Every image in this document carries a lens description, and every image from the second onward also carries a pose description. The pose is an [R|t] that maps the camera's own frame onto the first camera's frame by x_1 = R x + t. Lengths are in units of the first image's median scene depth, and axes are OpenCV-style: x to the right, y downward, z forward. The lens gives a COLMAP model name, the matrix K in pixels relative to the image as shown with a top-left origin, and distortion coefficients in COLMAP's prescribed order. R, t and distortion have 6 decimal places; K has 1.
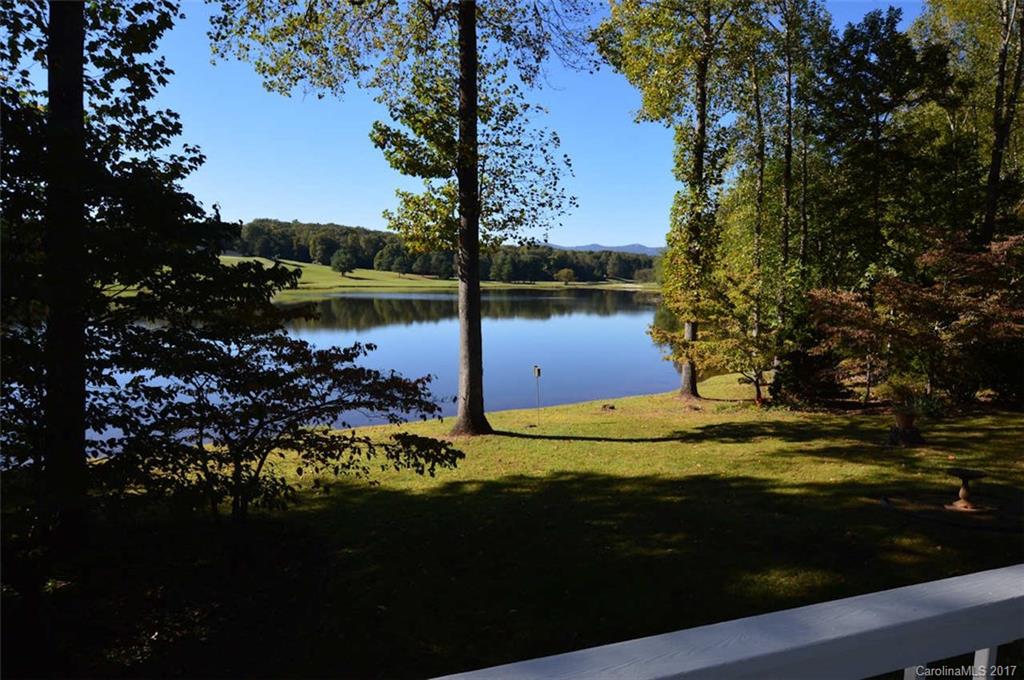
lens RADIAL K [[639.7, 0, 512.0], [0, 639.7, 340.0], [0, 0, 1]] dist [-0.001974, -0.000323]
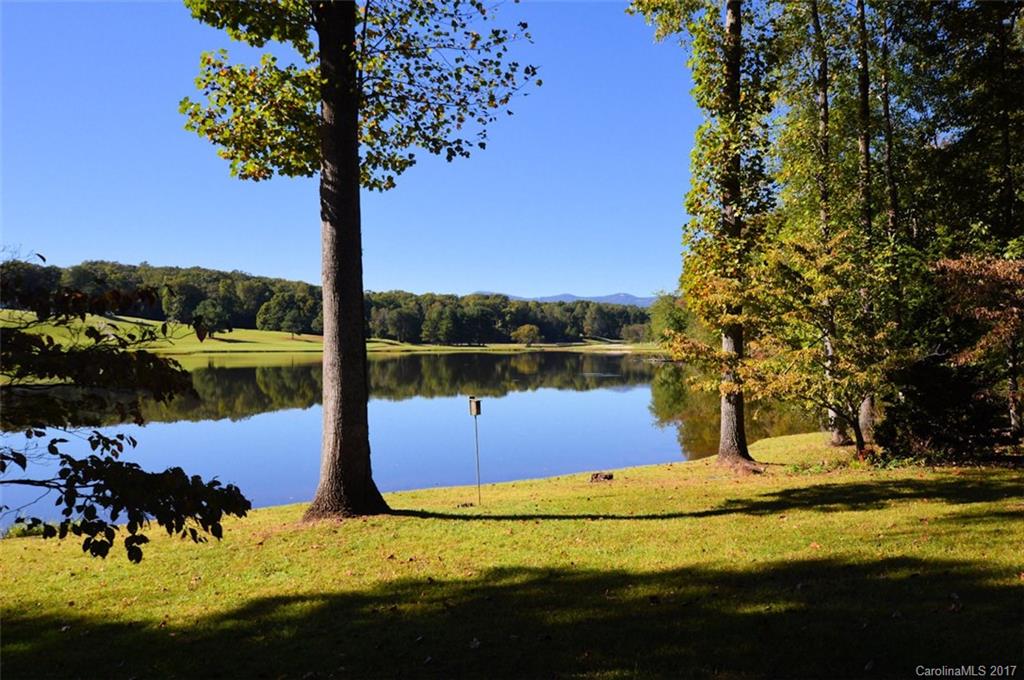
lens RADIAL K [[891.5, 0, 512.0], [0, 891.5, 340.0], [0, 0, 1]] dist [0.009012, 0.006097]
pose [[0.997680, -0.017327, 0.065833, 0.016793], [0.023540, 0.995217, -0.094810, 0.051757], [-0.063876, 0.096140, 0.993316, 0.176999]]
